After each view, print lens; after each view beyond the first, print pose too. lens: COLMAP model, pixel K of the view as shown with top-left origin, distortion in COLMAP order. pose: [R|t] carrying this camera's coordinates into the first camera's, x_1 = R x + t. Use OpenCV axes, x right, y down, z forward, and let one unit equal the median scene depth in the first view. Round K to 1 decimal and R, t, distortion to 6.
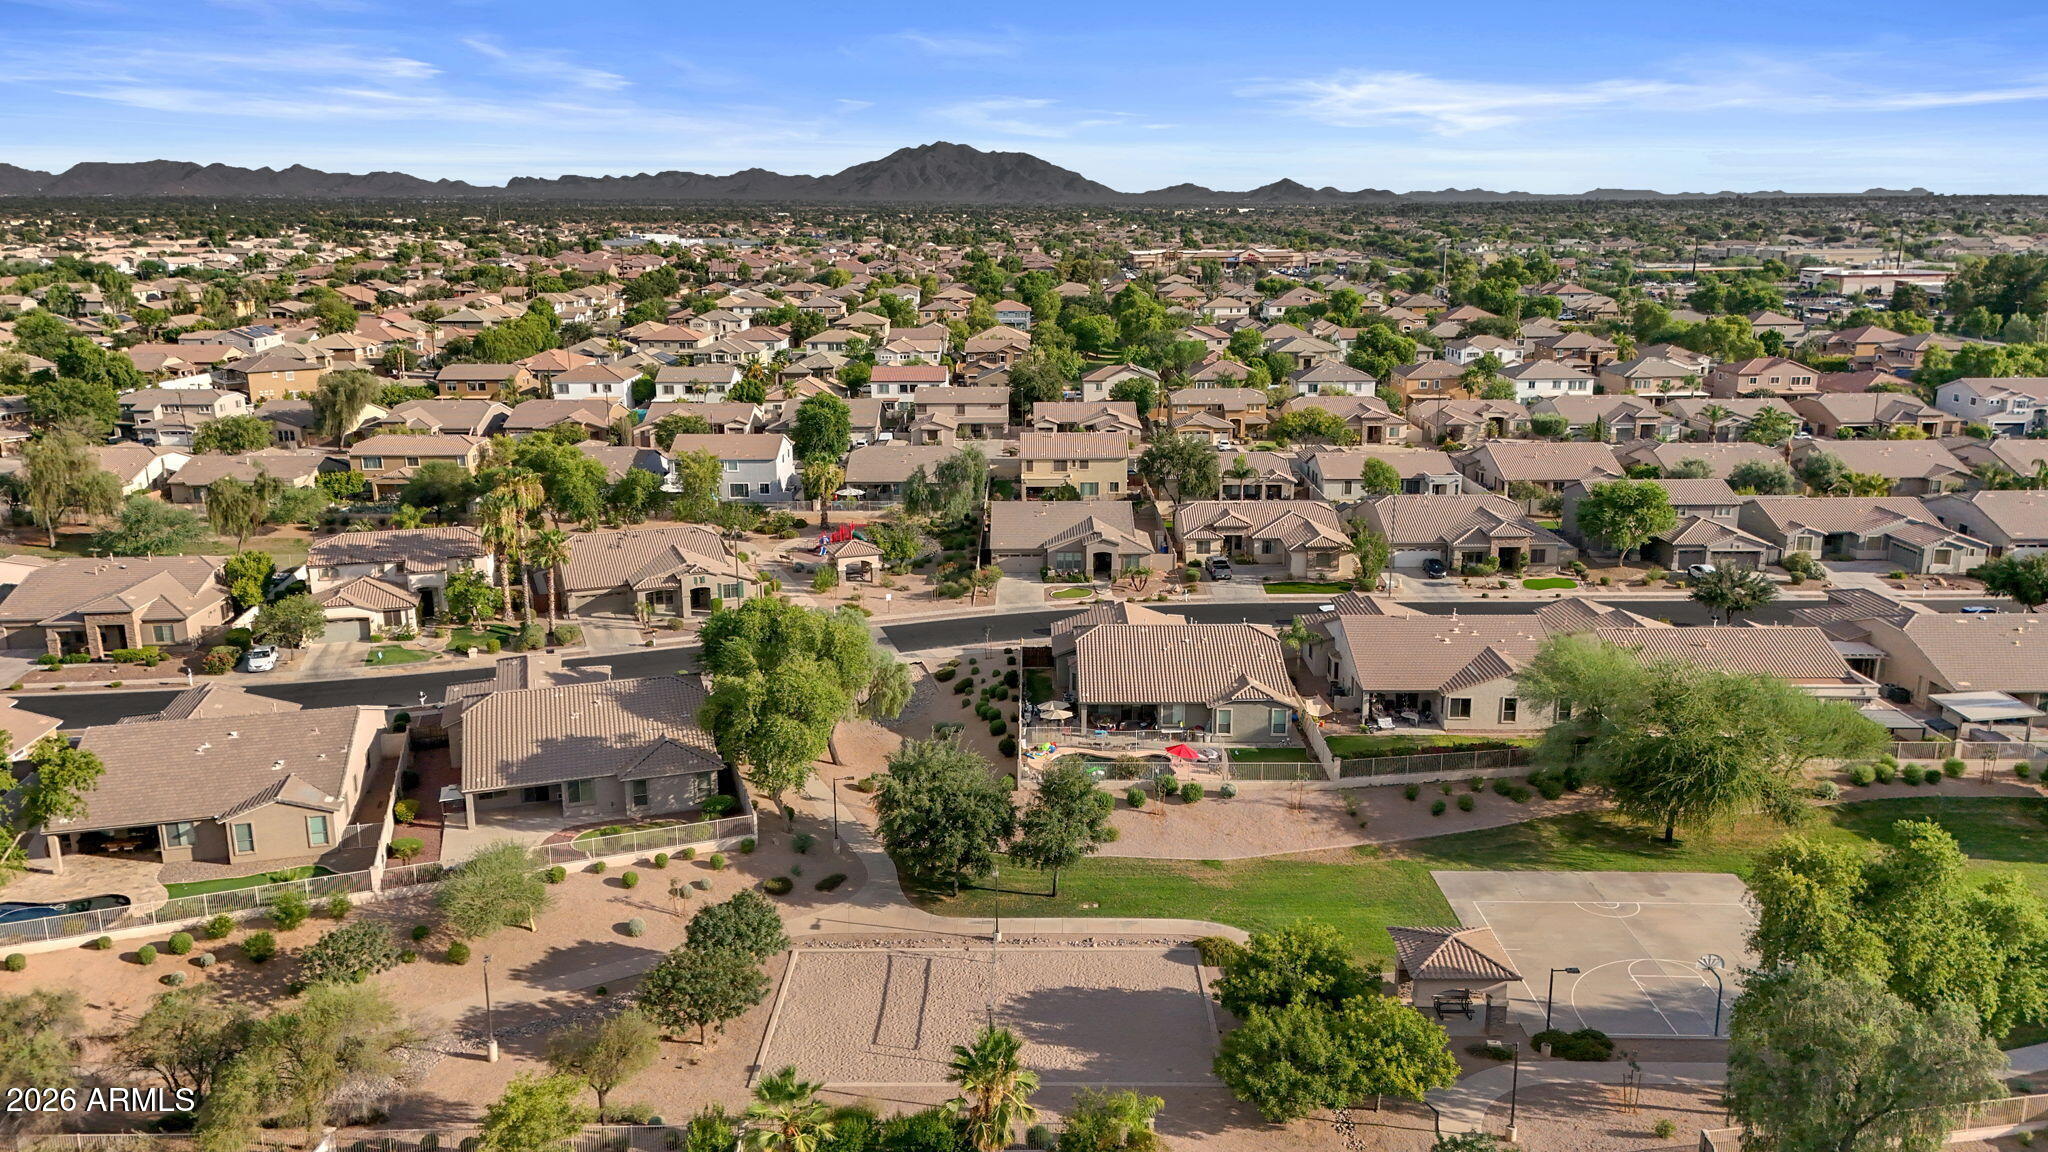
lens RADIAL K [[1506.3, 0, 1026.1], [0, 1506.3, 585.3], [0, 0, 1]] dist [0.079671, -0.036846]
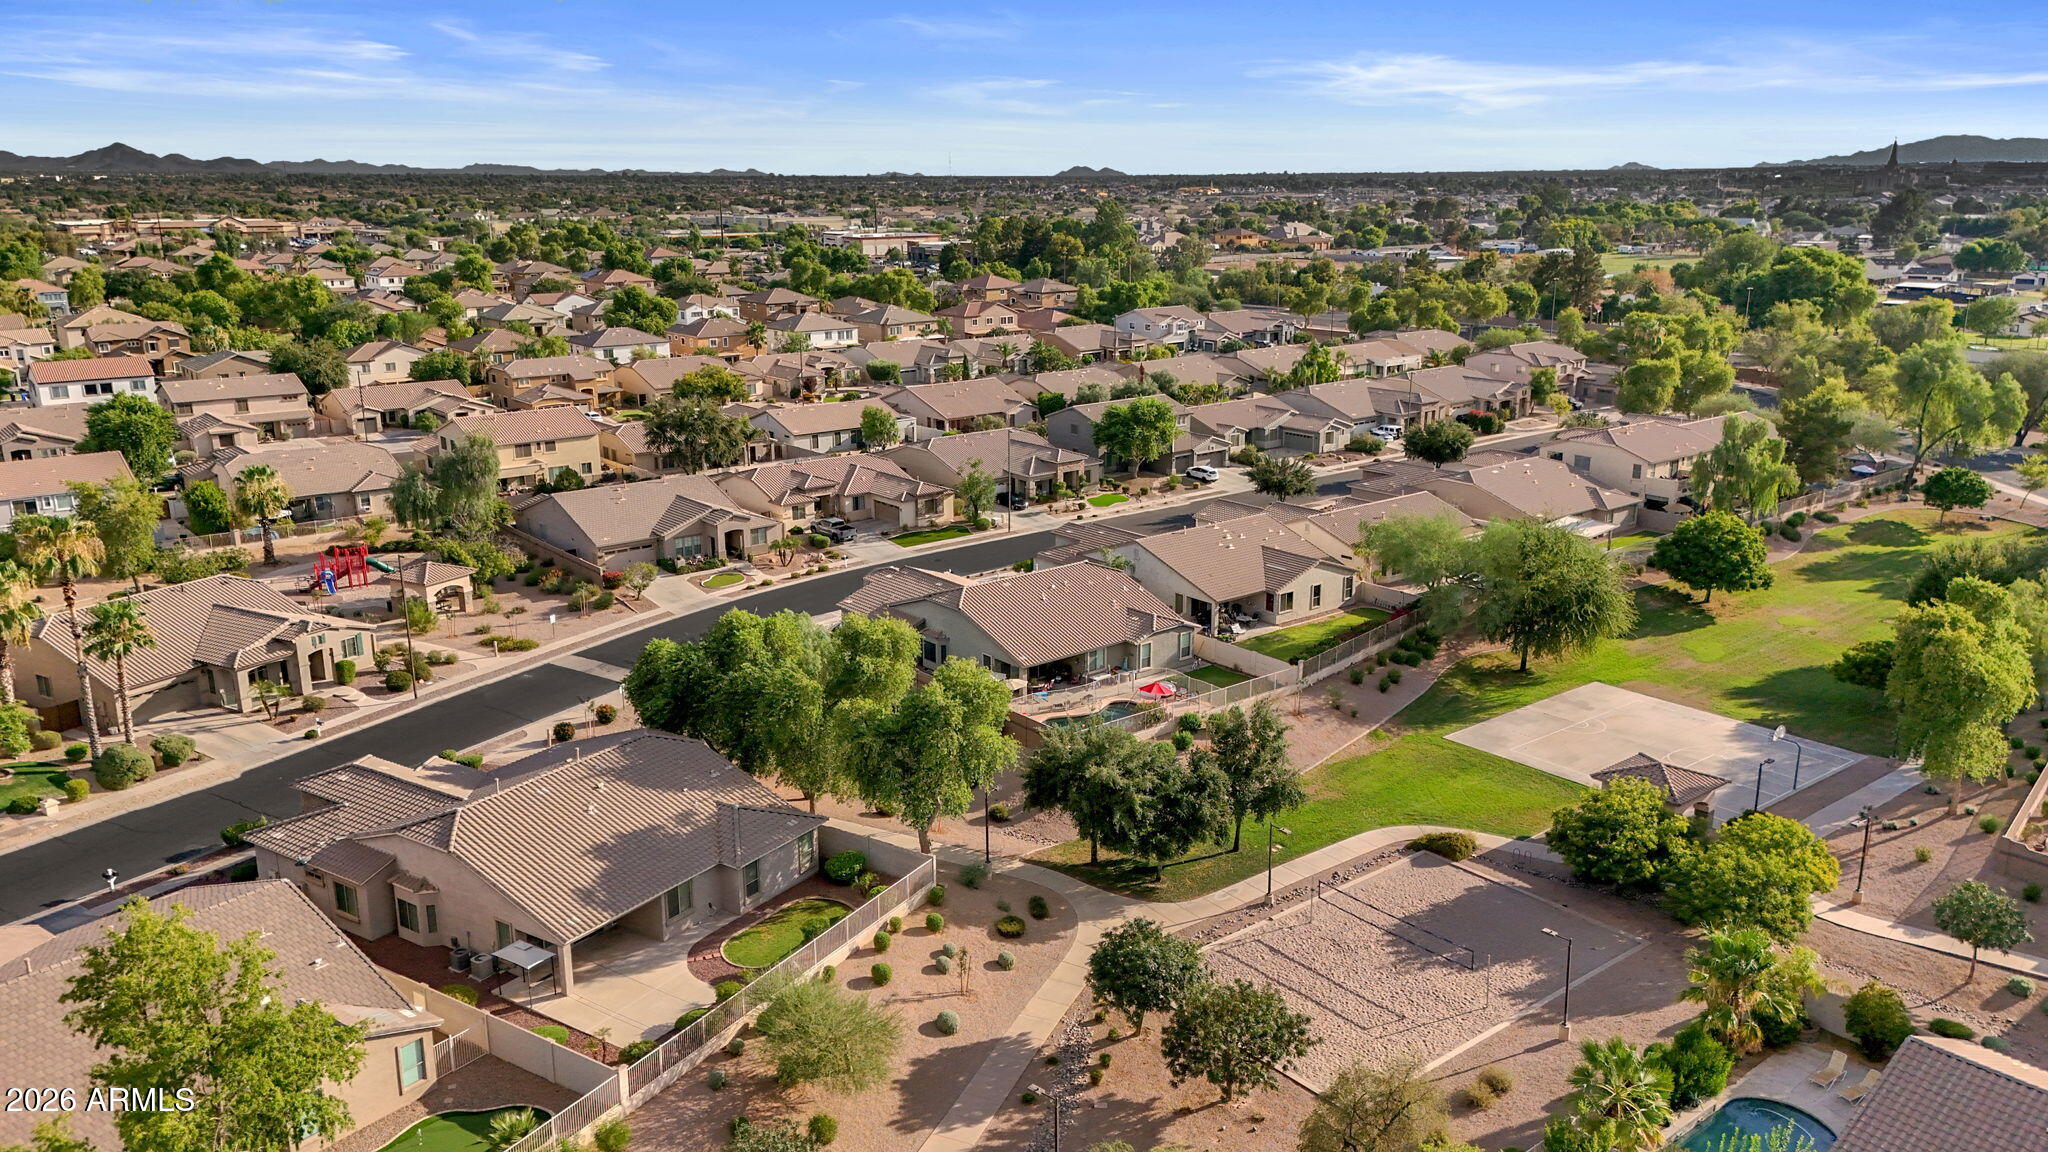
lens RADIAL K [[1506.3, 0, 1019.8], [0, 1506.3, 580.3], [0, 0, 1]] dist [0.079671, -0.036846]
pose [[0.775334, -0.164035, 0.609877, -0.383228], [0.156778, 0.985444, 0.065737, -0.025999], [-0.611782, 0.044647, 0.789765, 0.201993]]
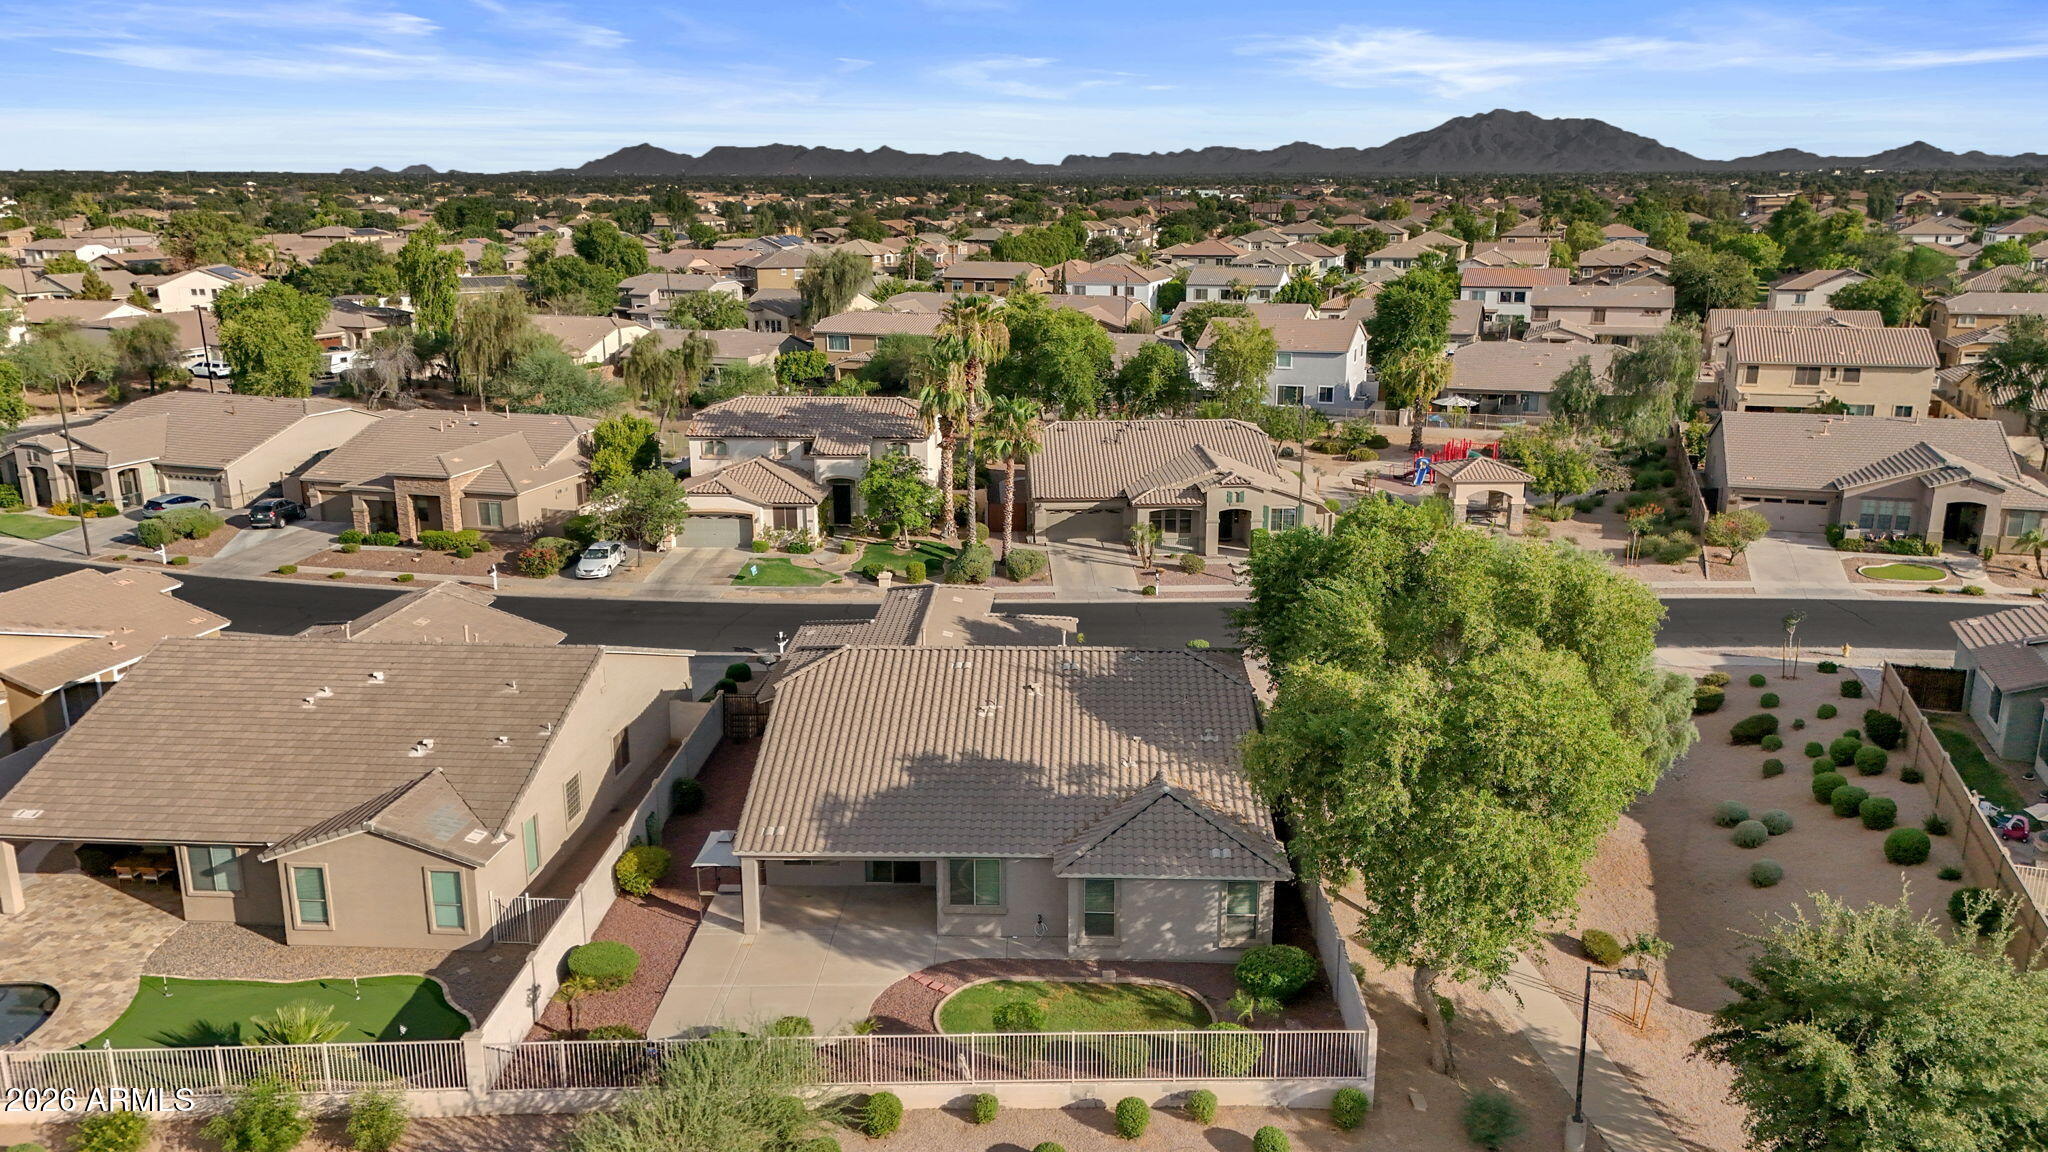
lens RADIAL K [[1506.3, 0, 1025.3], [0, 1506.3, 574.2], [0, 0, 1]] dist [0.079671, -0.036846]
pose [[0.942336, 0.085056, -0.323678, -0.091645], [-0.082667, 0.996353, 0.021149, 0.021259], [0.324296, 0.006828, 0.945931, 0.375366]]
